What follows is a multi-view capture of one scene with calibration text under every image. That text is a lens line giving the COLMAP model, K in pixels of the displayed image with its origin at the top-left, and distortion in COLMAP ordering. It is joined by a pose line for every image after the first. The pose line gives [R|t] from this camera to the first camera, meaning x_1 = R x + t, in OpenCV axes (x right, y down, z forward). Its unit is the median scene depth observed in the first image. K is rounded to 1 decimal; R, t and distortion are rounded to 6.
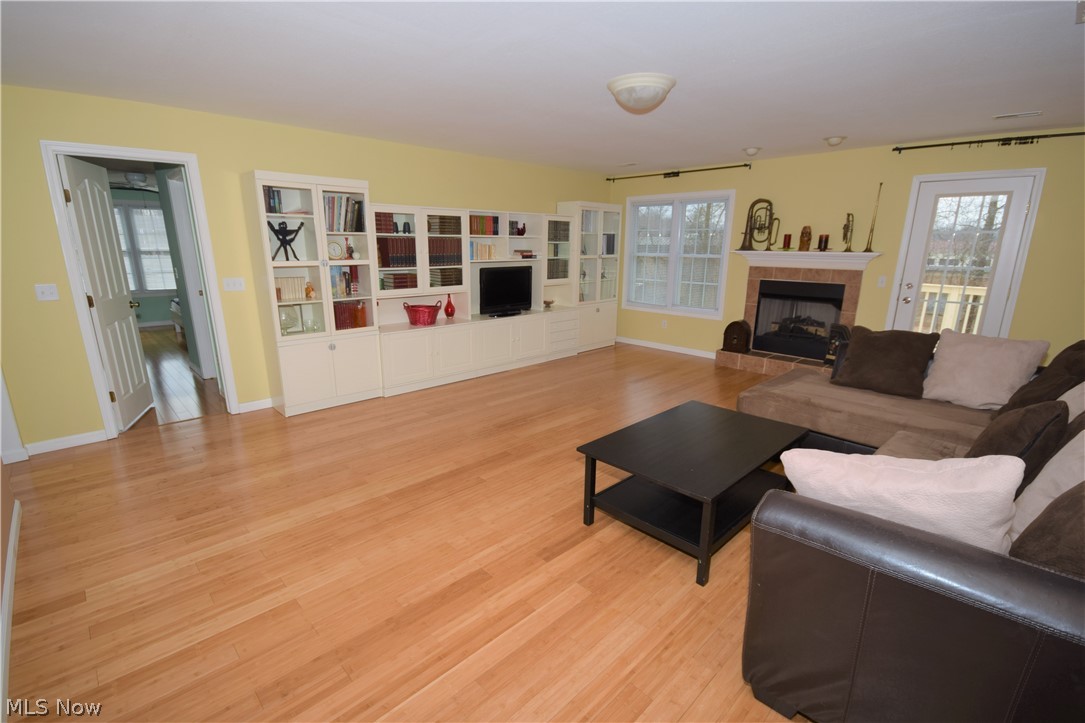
lens RADIAL K [[487.1, 0, 542.3], [0, 487.1, 360.9], [0, 0, 1]] dist [-0.001327, -0.002775]
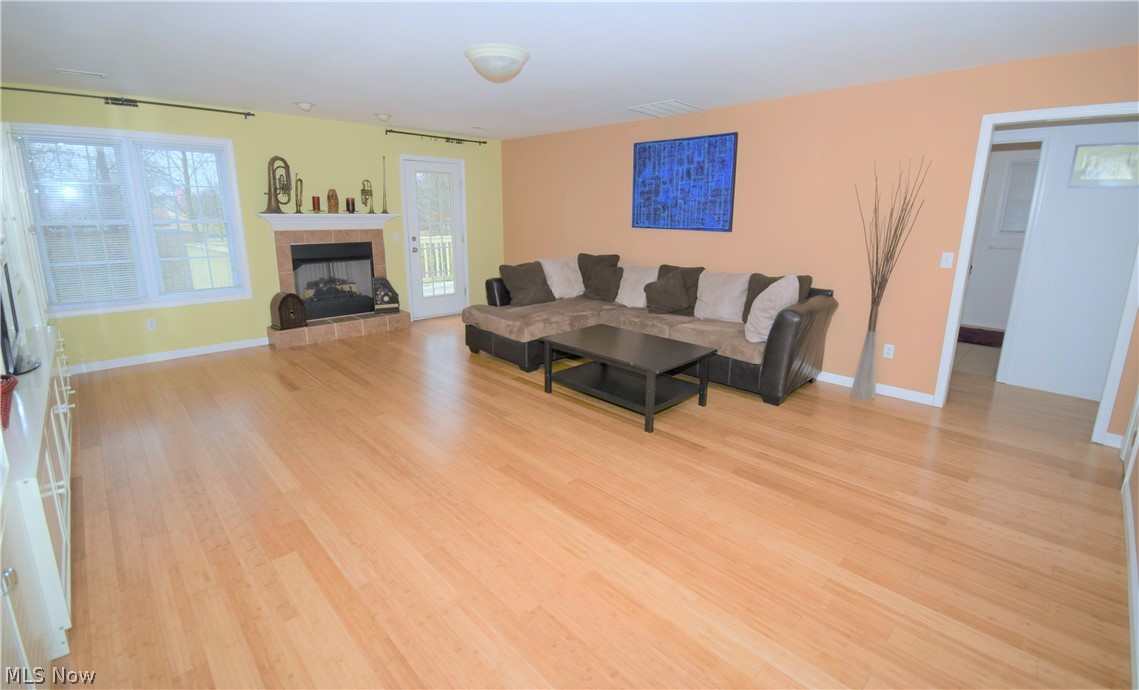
lens RADIAL K [[505.2, 0, 557.0], [0, 505.2, 316.4], [0, 0, 1]] dist [-0.004429, -0.001352]
pose [[0.016086, -0.209775, 0.977617, -0.555351], [0.227345, 0.952902, 0.200730, -0.129749], [-0.973681, 0.219028, 0.063020, 0.542366]]
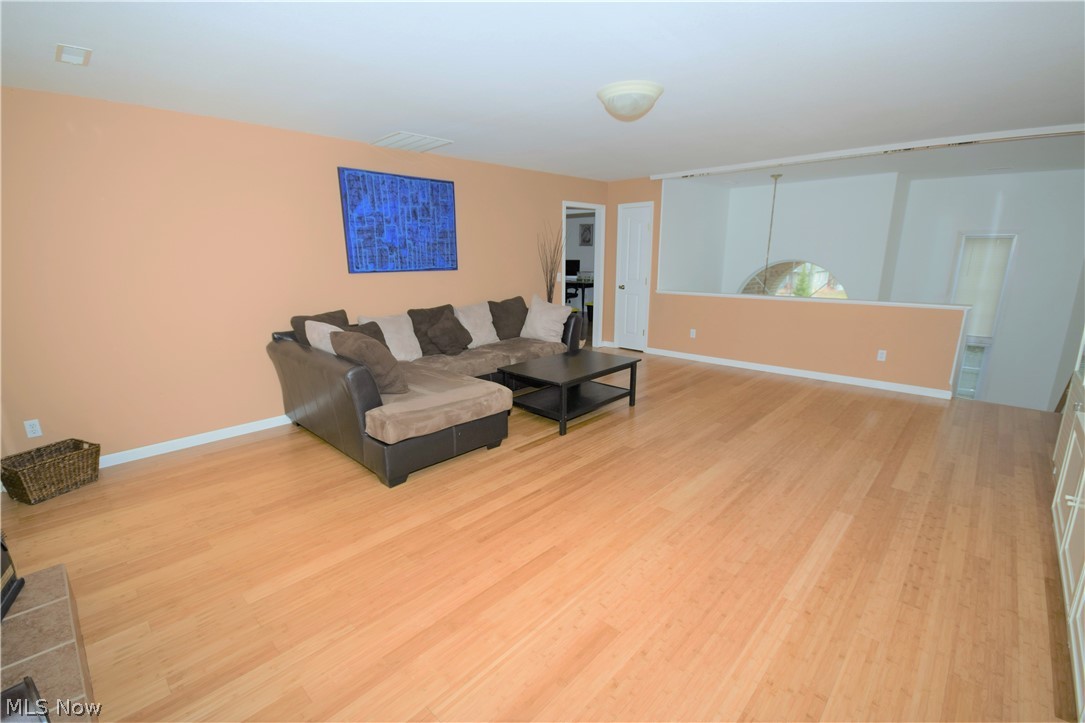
lens RADIAL K [[487.1, 0, 539.9], [0, 487.1, 369.5], [0, 0, 1]] dist [-0.001327, -0.002775]
pose [[-0.998700, 0.013179, -0.049241, 0.265021], [-0.010838, 0.889011, 0.457757, -0.301335], [0.049808, 0.457696, -0.887713, 1.262220]]
